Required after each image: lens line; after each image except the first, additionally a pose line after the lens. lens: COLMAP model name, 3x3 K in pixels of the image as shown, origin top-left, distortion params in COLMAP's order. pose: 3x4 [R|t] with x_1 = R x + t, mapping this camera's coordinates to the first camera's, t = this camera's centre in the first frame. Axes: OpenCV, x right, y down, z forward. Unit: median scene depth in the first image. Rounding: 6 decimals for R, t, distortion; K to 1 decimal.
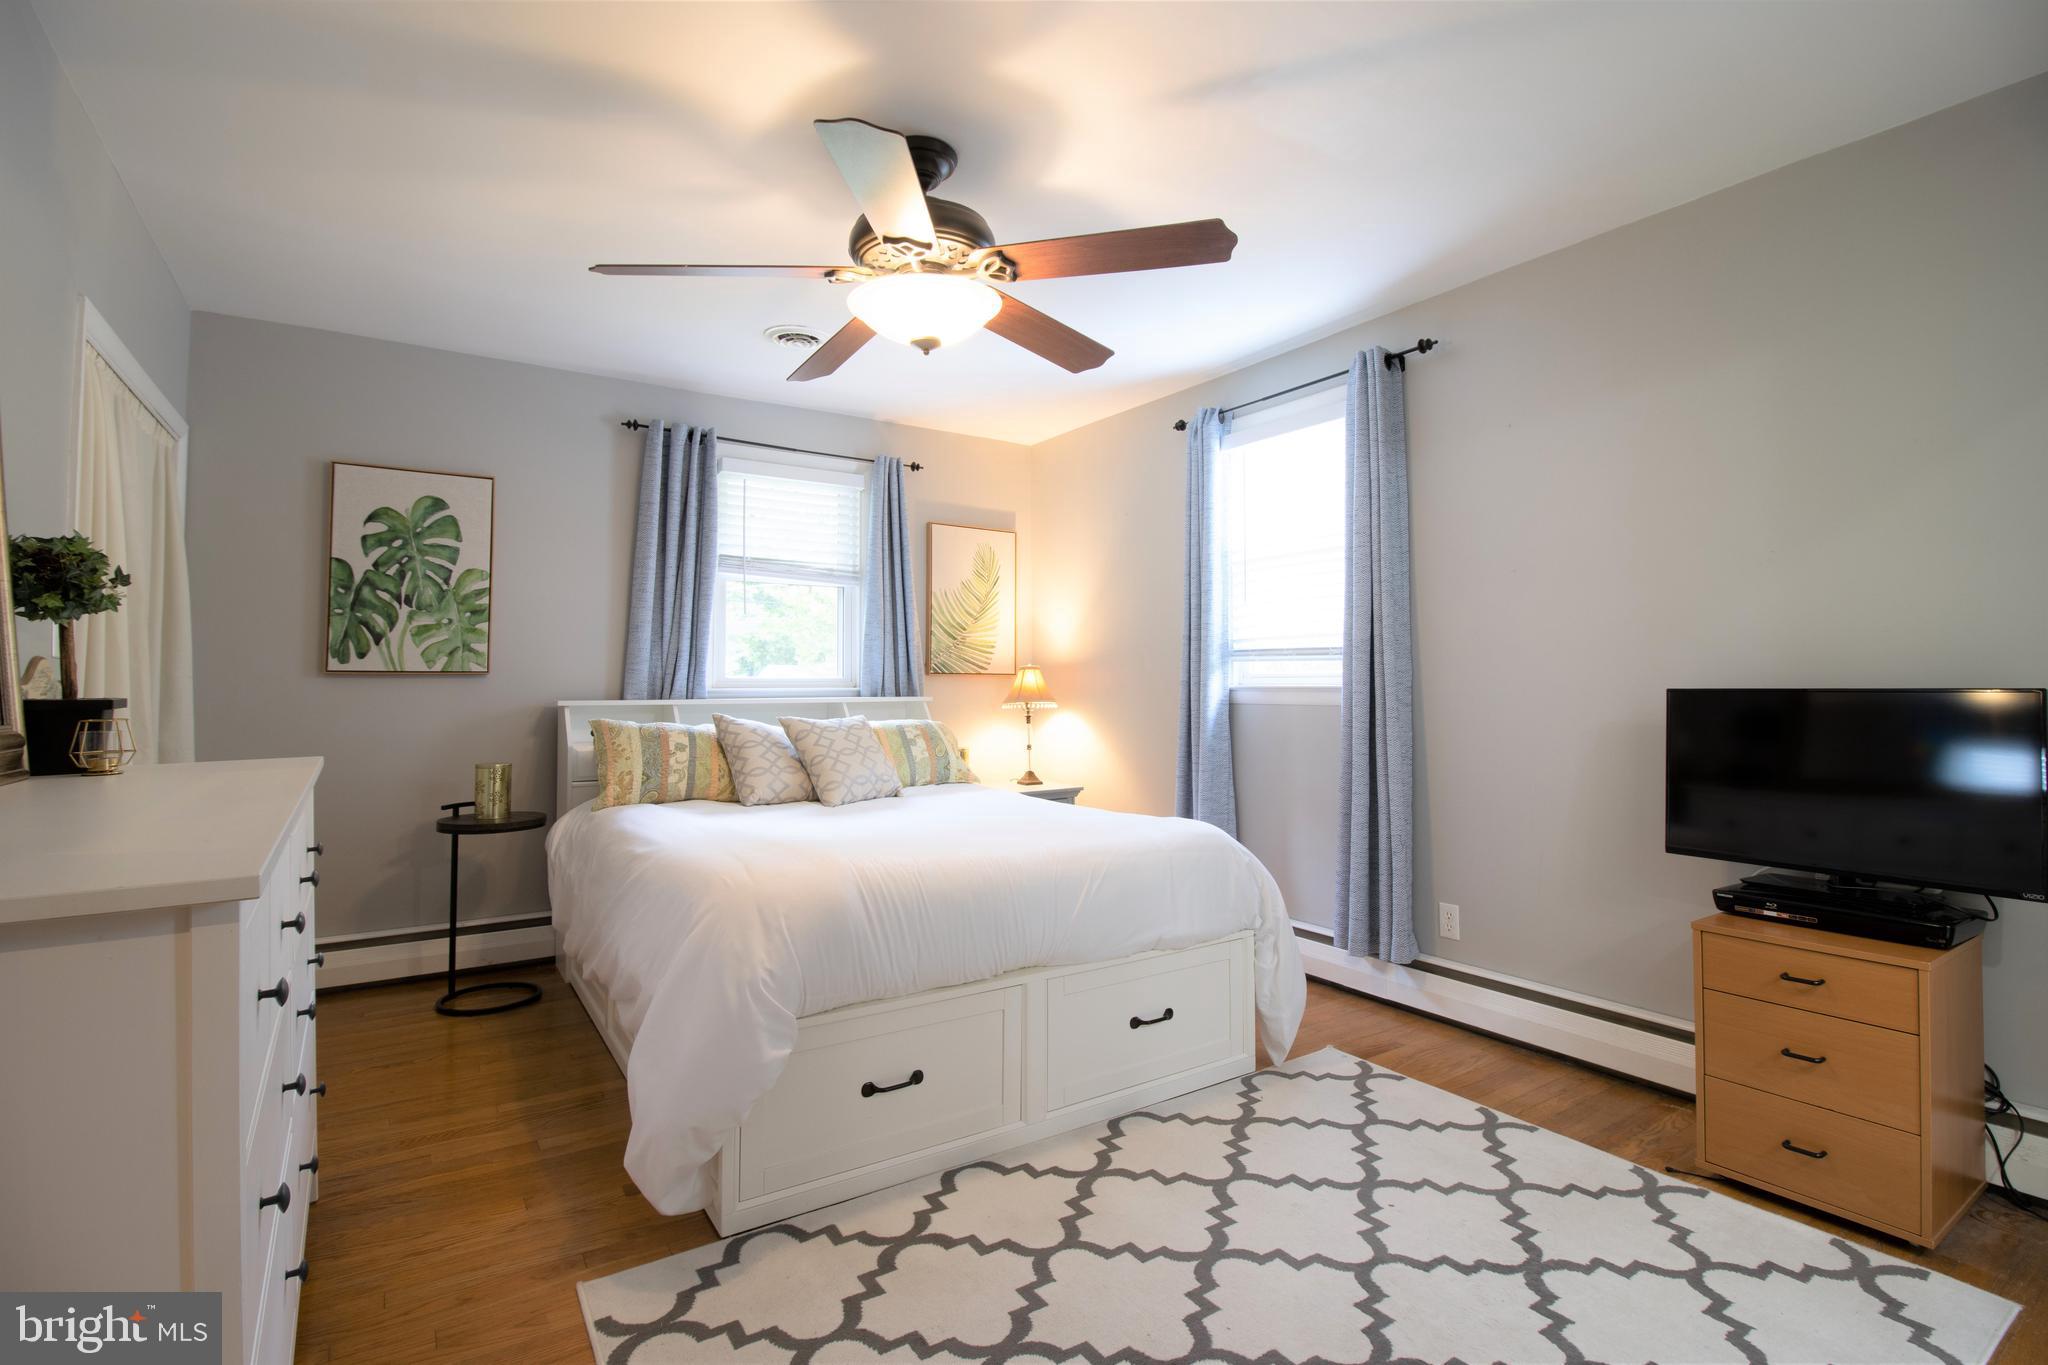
lens RADIAL K [[949.4, 0, 1029.9], [0, 949.4, 651.7], [0, 0, 1]] dist [0.000531, -0.013615]
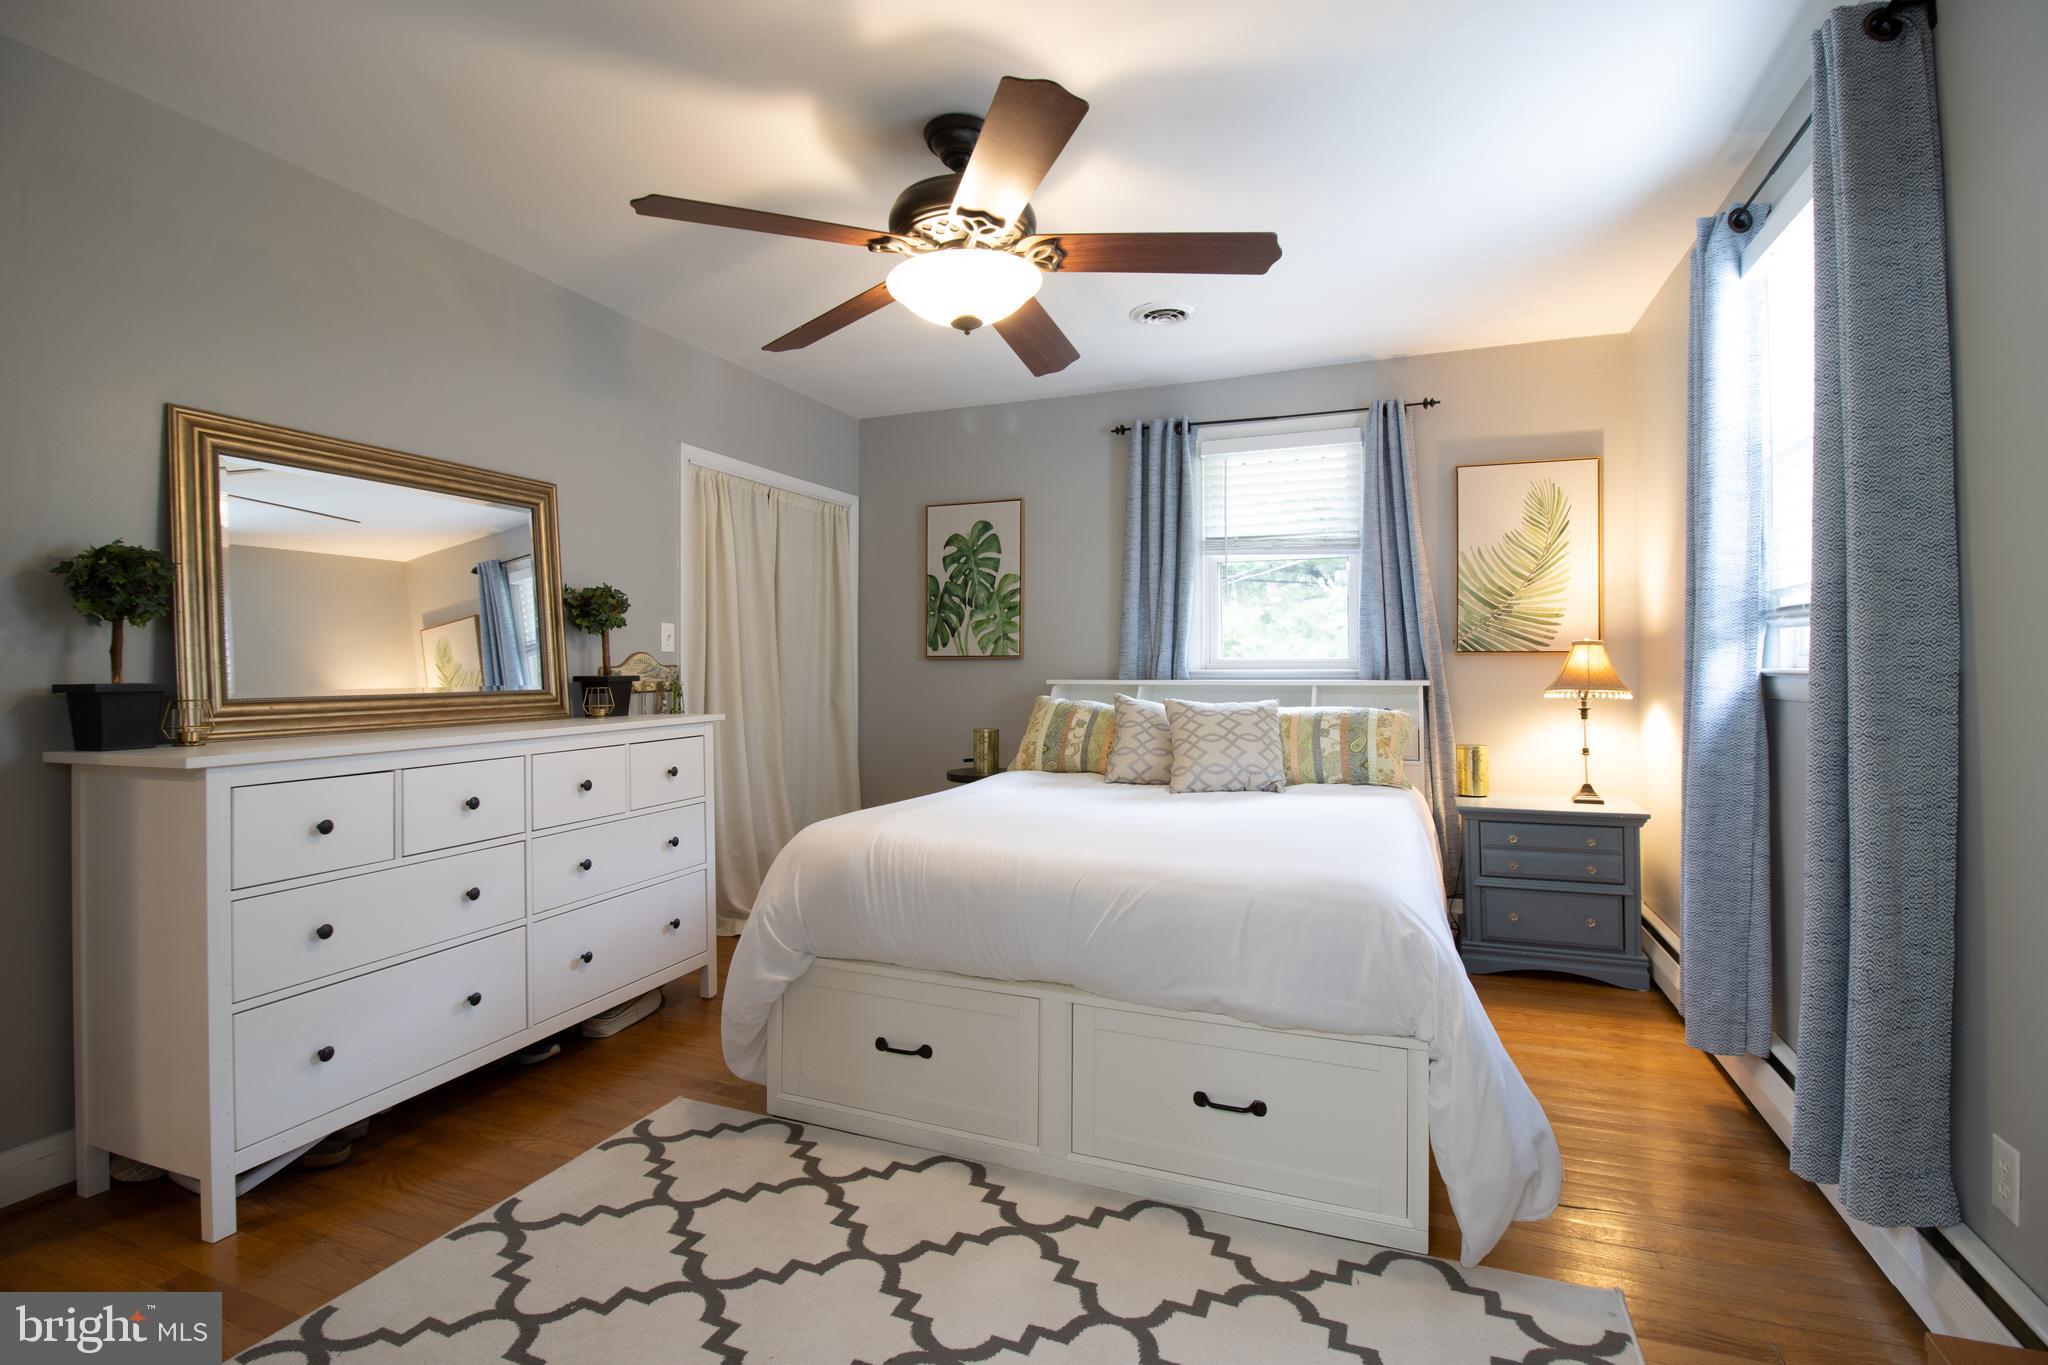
lens RADIAL K [[949.4, 0, 1029.9], [0, 949.4, 651.7], [0, 0, 1]] dist [0.000531, -0.013615]
pose [[0.570053, -0.011760, -0.821524, 0.471066], [0.029813, 0.999535, 0.006378, 0.008459], [0.821067, -0.028128, 0.570139, 0.309896]]
